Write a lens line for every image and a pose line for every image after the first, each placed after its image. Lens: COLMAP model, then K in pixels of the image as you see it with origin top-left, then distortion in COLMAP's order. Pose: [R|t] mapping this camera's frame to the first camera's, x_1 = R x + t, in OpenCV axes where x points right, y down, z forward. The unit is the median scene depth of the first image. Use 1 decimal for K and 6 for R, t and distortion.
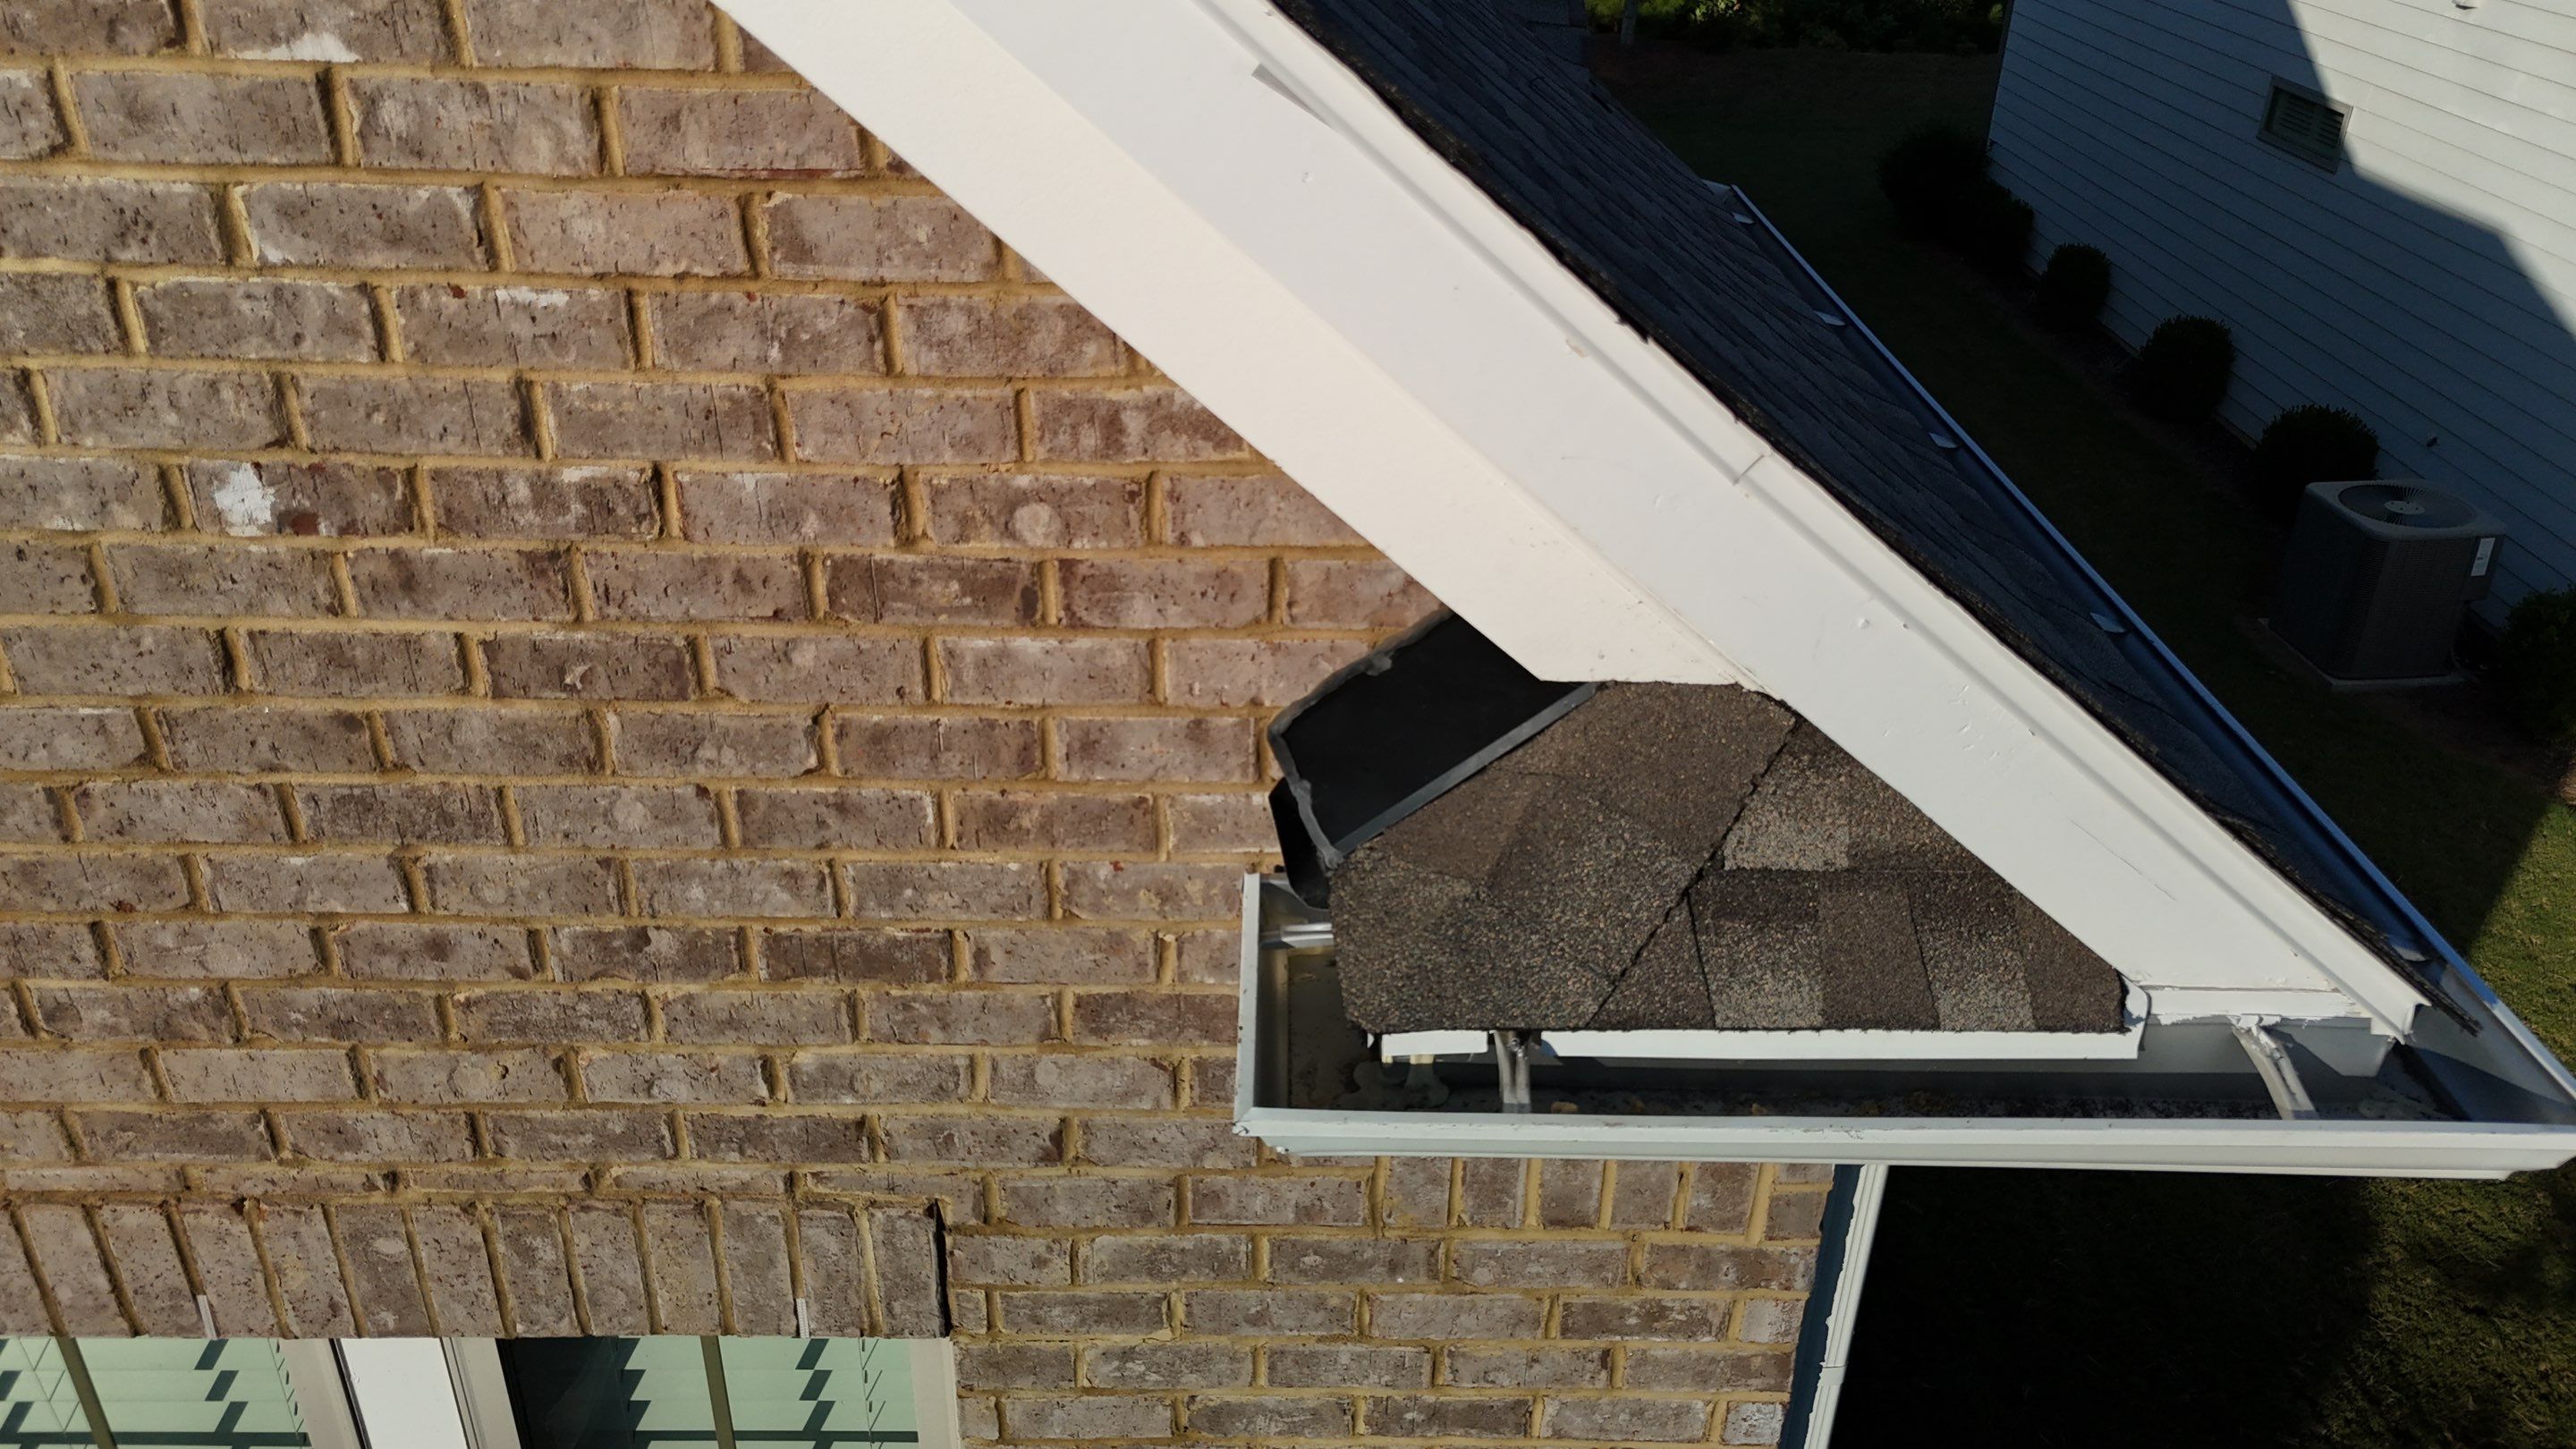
lens RADIAL K [[1918.9, 0, 1291.6], [0, 1918.9, 723.2], [0, 0, 1]] dist [0.056570, -0.048672]
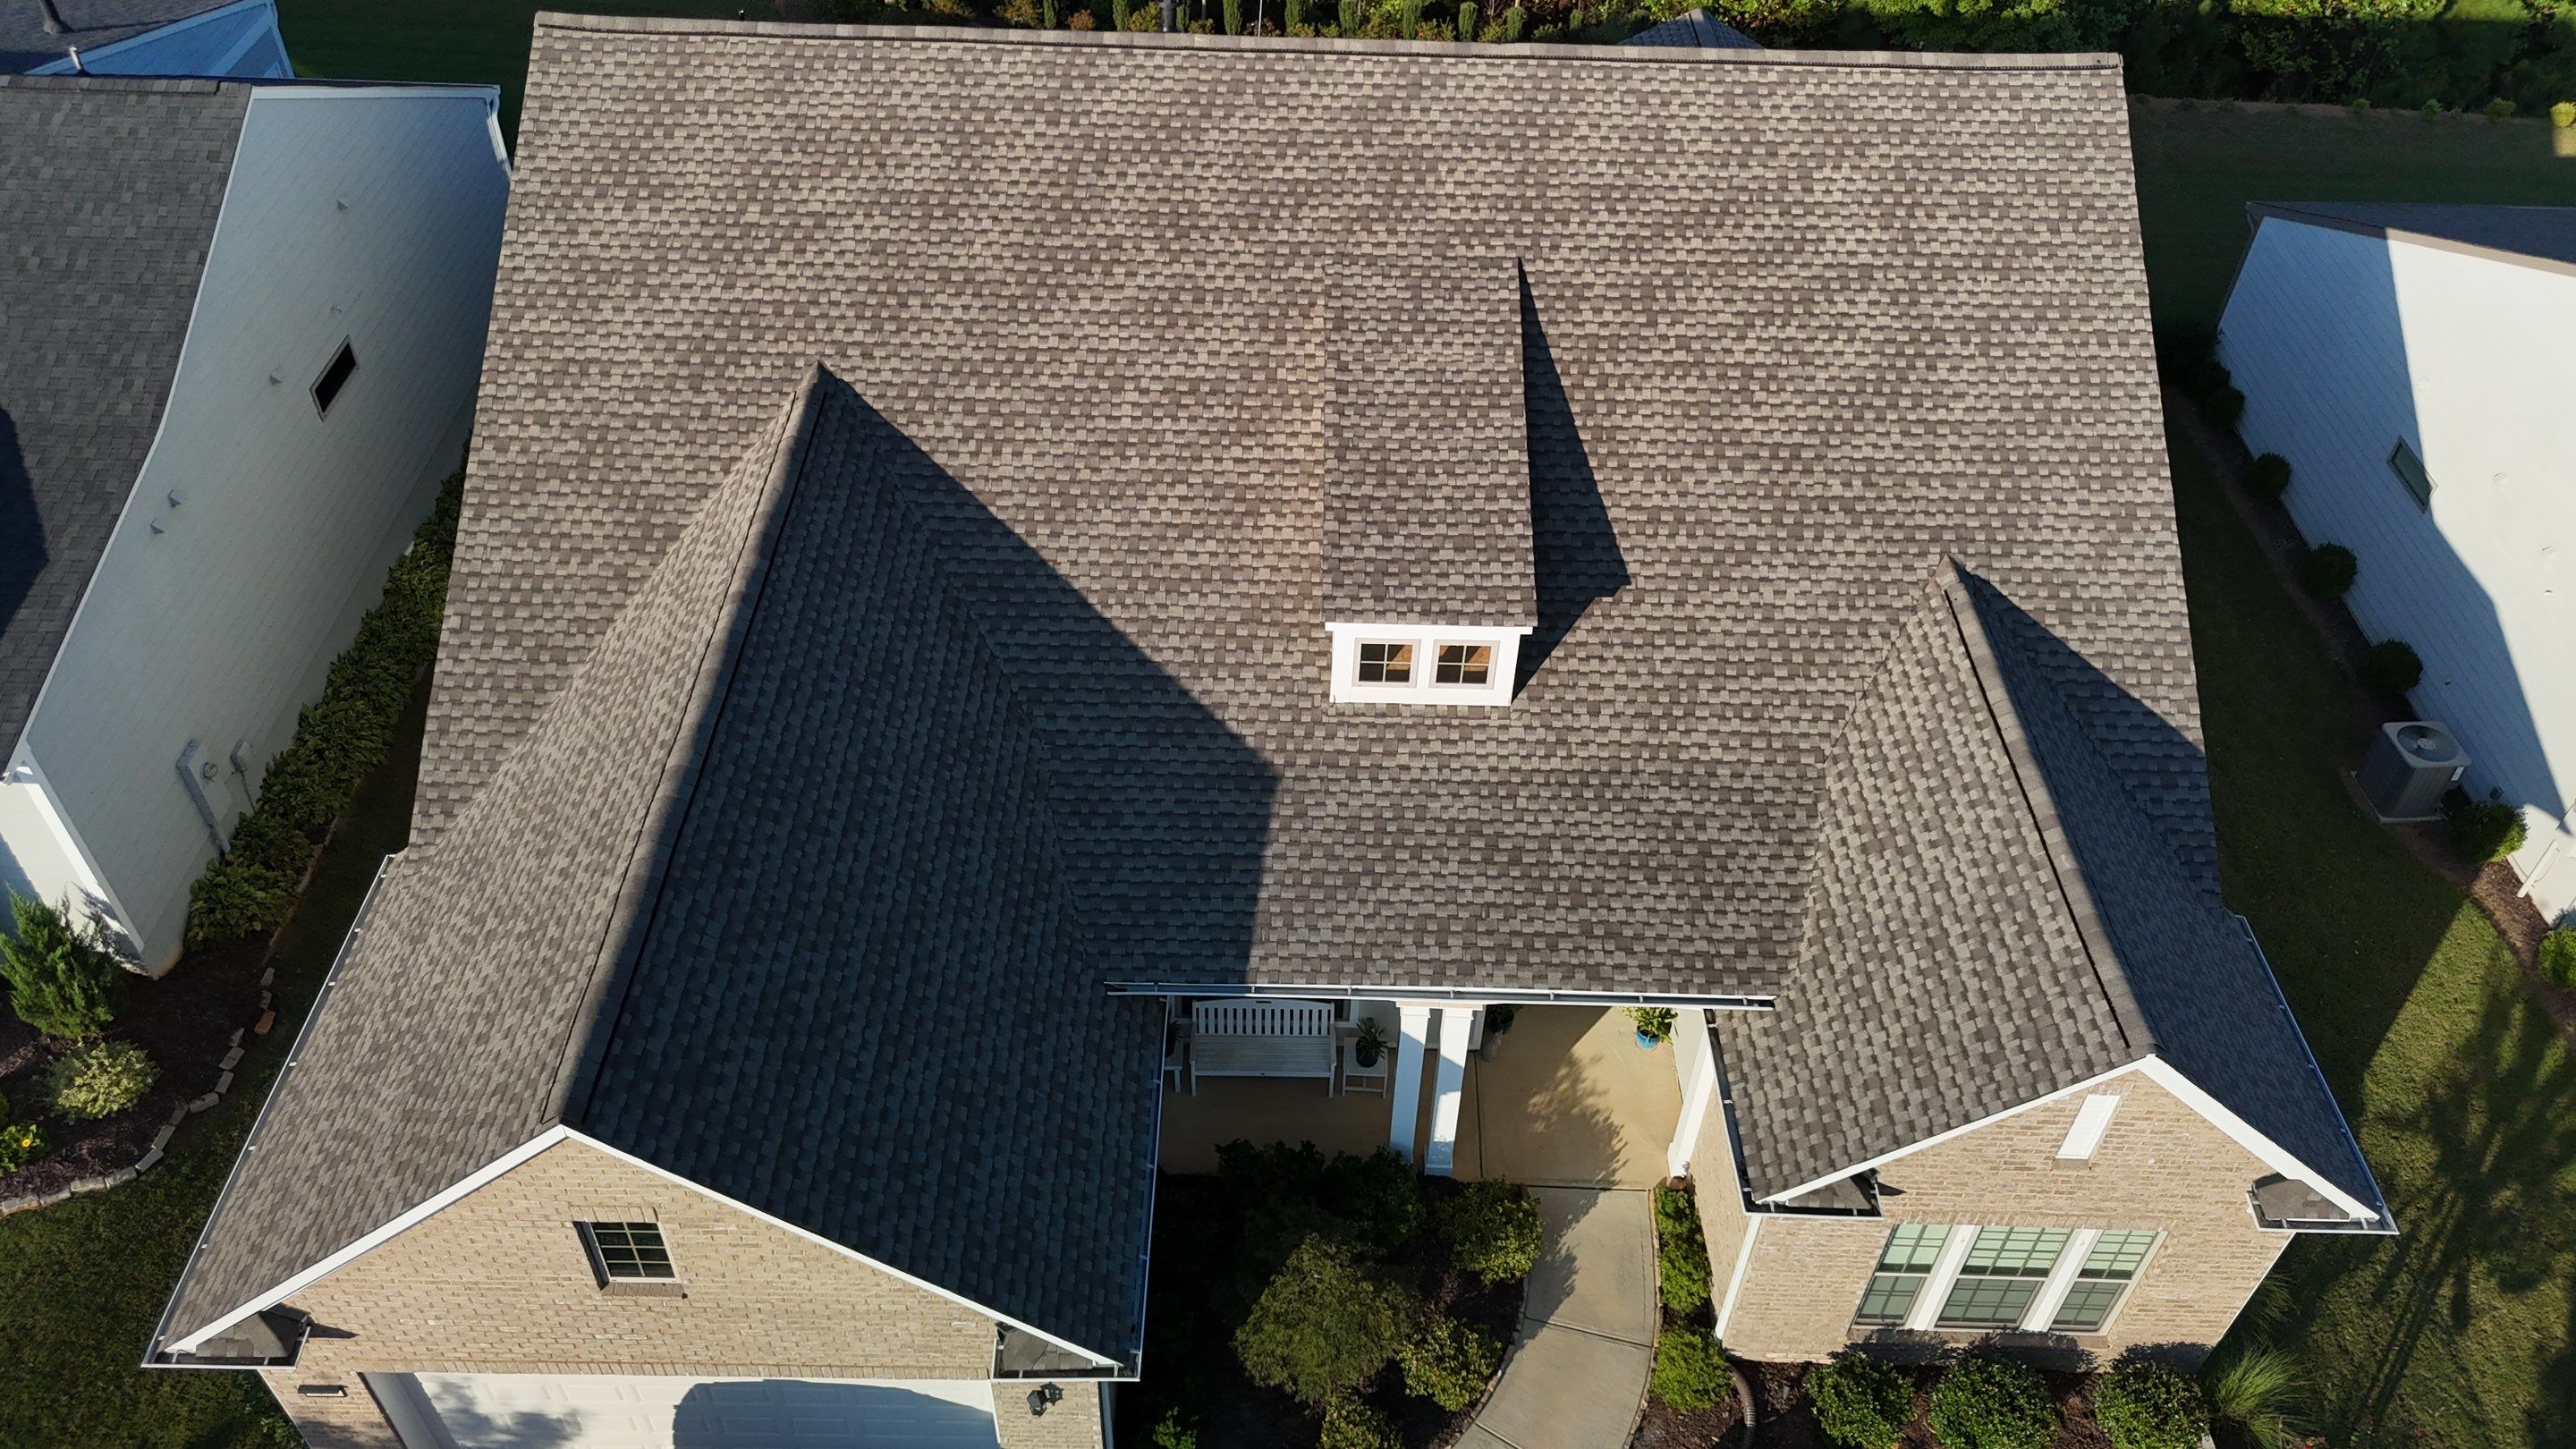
lens RADIAL K [[1918.9, 0, 1295.3], [0, 1918.9, 733.4], [0, 0, 1]] dist [0.056570, -0.048672]
pose [[0.999799, 0.020024, -0.001020, -1.094171], [-0.019144, 0.968512, 0.248228, -1.011527], [0.005959, -0.248158, 0.968701, -1.761670]]
